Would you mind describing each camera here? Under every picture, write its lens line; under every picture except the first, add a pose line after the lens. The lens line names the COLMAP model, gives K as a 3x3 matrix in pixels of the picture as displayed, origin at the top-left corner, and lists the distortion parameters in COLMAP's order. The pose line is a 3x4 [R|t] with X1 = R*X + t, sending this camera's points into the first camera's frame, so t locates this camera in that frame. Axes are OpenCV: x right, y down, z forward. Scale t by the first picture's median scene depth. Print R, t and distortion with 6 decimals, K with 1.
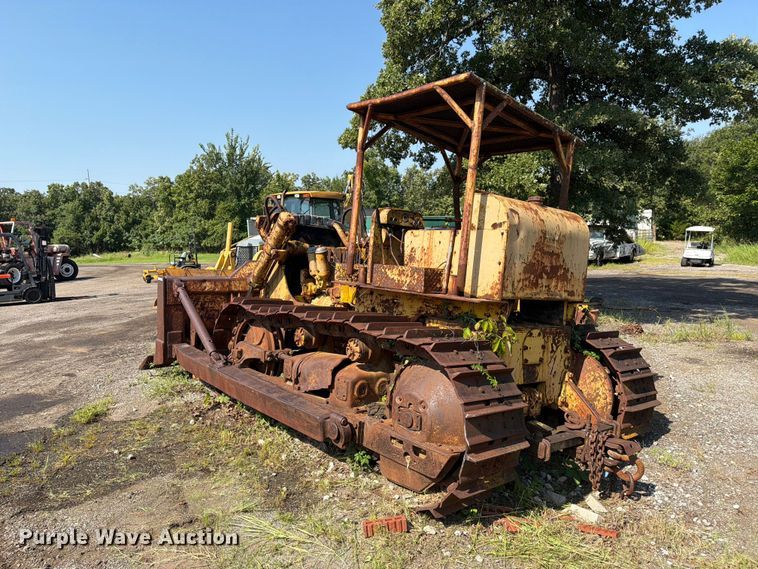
lens RADIAL K [[539.5, 0, 380.4], [0, 539.5, 284.1], [0, 0, 1]] dist [0.058825, -0.080266]
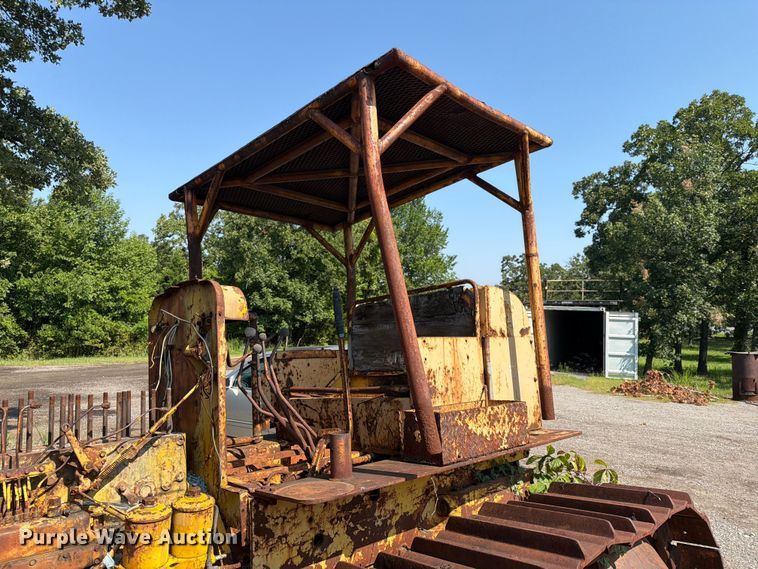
lens RADIAL K [[539.5, 0, 380.4], [0, 539.5, 284.1], [0, 0, 1]] dist [0.058825, -0.080266]
pose [[-0.063178, 0.079288, 0.994848, -0.482791], [0.088077, 0.993393, -0.073579, -0.119565], [-0.994108, 0.082974, -0.069743, 1.094452]]
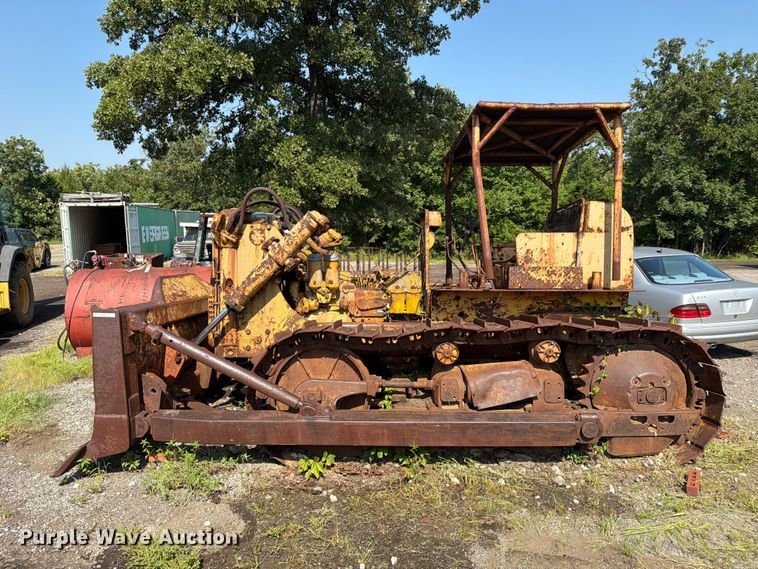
lens RADIAL K [[529.0, 0, 377.7], [0, 529.0, 298.5], [0, 0, 1]] dist [0.095356, -0.140519]
pose [[0.644278, -0.092176, 0.759217, -0.947610], [0.074464, 0.995554, 0.057680, -0.054982], [-0.761158, 0.019372, 0.648277, 0.556799]]
